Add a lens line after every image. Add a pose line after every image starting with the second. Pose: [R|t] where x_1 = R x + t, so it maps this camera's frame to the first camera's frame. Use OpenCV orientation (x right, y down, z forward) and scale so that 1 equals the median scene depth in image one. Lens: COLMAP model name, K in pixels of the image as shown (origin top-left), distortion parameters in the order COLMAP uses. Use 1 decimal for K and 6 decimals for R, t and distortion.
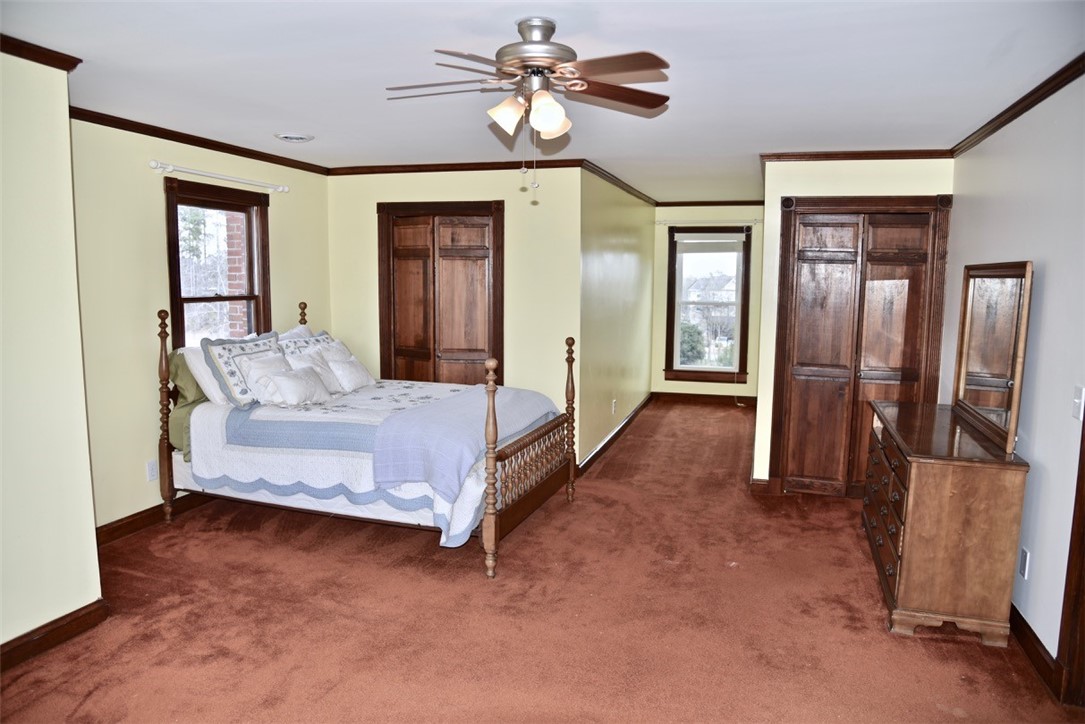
lens RADIAL K [[747.4, 0, 518.5], [0, 747.4, 365.0], [0, 0, 1]] dist [-0.122423, 0.072868]
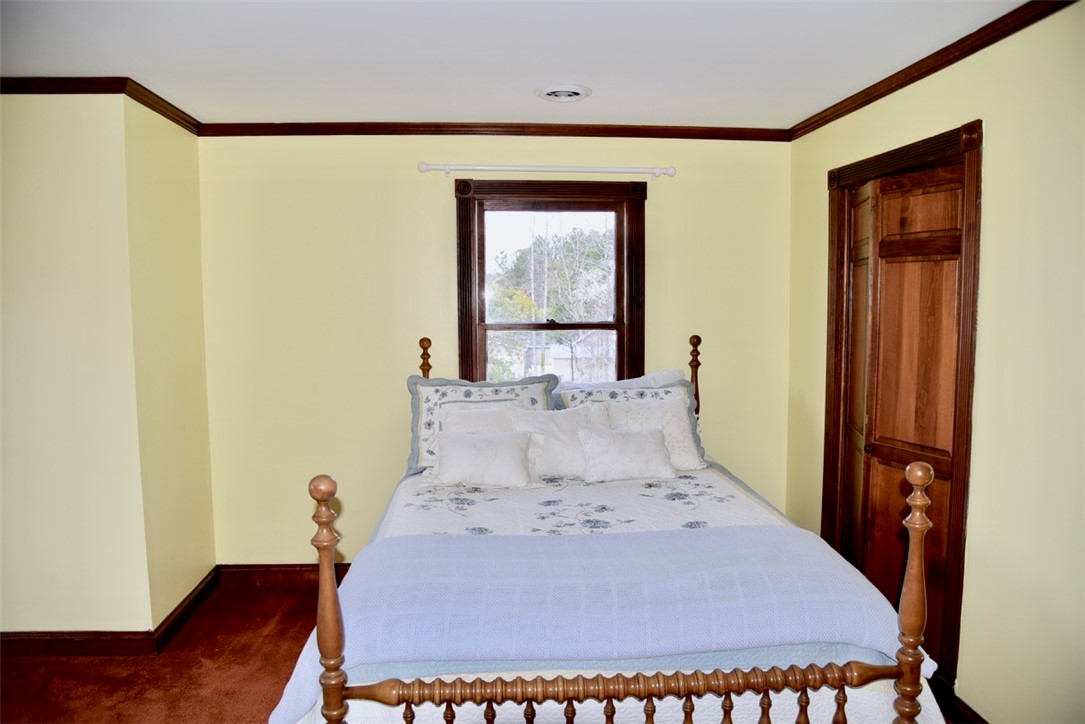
lens RADIAL K [[747.4, 0, 518.5], [0, 747.4, 365.0], [0, 0, 1]] dist [-0.122423, 0.072868]
pose [[0.380940, 0.073532, -0.921671, 0.286626], [-0.094270, 0.994727, 0.040397, -0.072505], [0.919782, 0.071497, 0.385863, 0.619744]]
